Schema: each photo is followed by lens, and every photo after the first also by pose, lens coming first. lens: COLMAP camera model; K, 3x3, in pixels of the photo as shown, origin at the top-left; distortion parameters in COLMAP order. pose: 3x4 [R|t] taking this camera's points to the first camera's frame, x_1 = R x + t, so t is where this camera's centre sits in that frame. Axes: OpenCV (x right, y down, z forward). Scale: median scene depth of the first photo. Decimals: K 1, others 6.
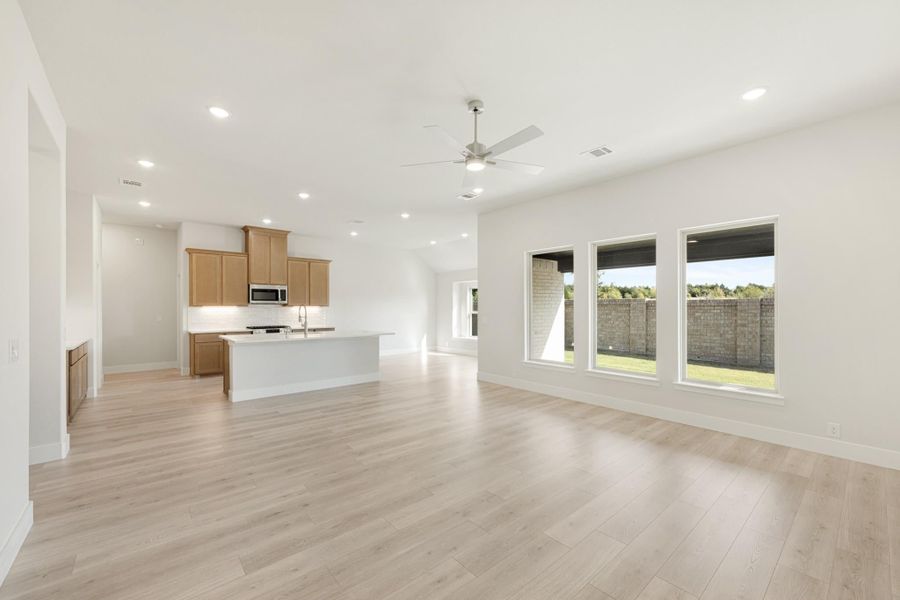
lens RADIAL K [[364.2, 0, 451.6], [0, 364.2, 305.4], [0, 0, 1]] dist [0.001503, 0.000193]
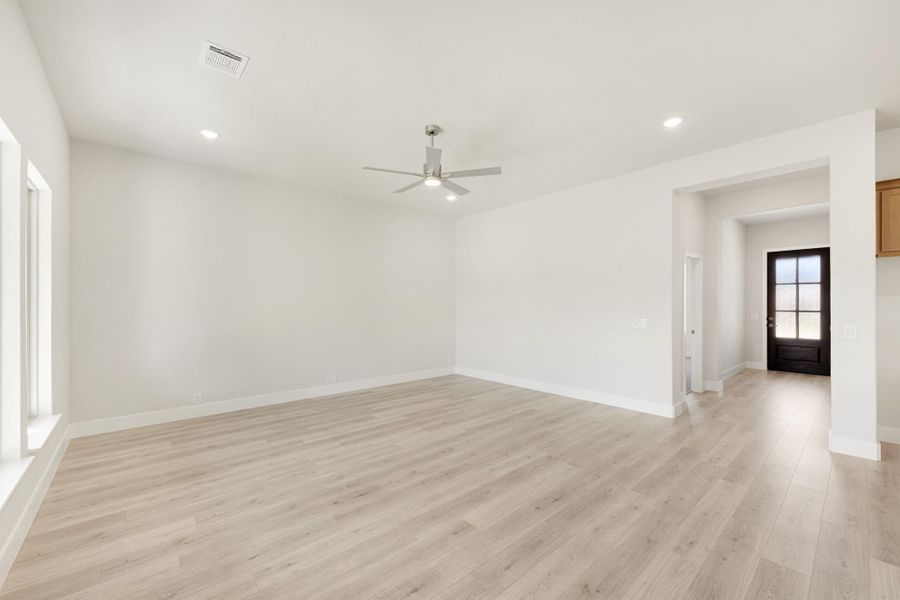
lens RADIAL K [[364.2, 0, 451.6], [0, 364.2, 305.4], [0, 0, 1]] dist [0.001503, 0.000193]
pose [[-0.999803, 0.000891, -0.019837, 0.026386], [0.000954, 0.999995, -0.003176, 0.007833], [0.019834, -0.003194, -0.999798, 1.862400]]
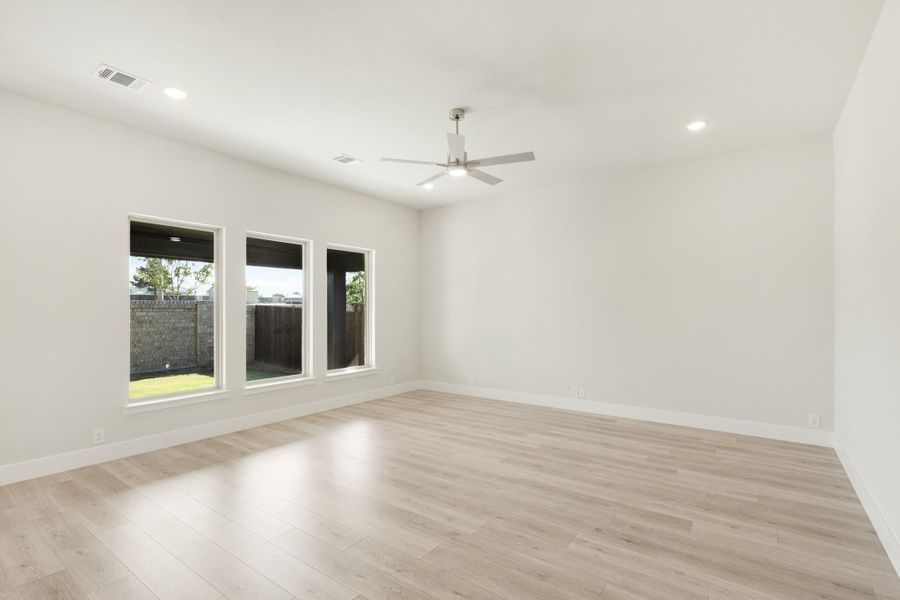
lens RADIAL K [[429.2, 0, 450.0], [0, 429.2, 300.0], [0, 0, 1]] dist [-0.000021, -0.000332]
pose [[-0.226723, 0.022393, 0.973702, -0.957002], [-0.001969, 0.999723, -0.023450, 0.006386], [-0.973957, -0.007234, -0.226616, 1.127209]]
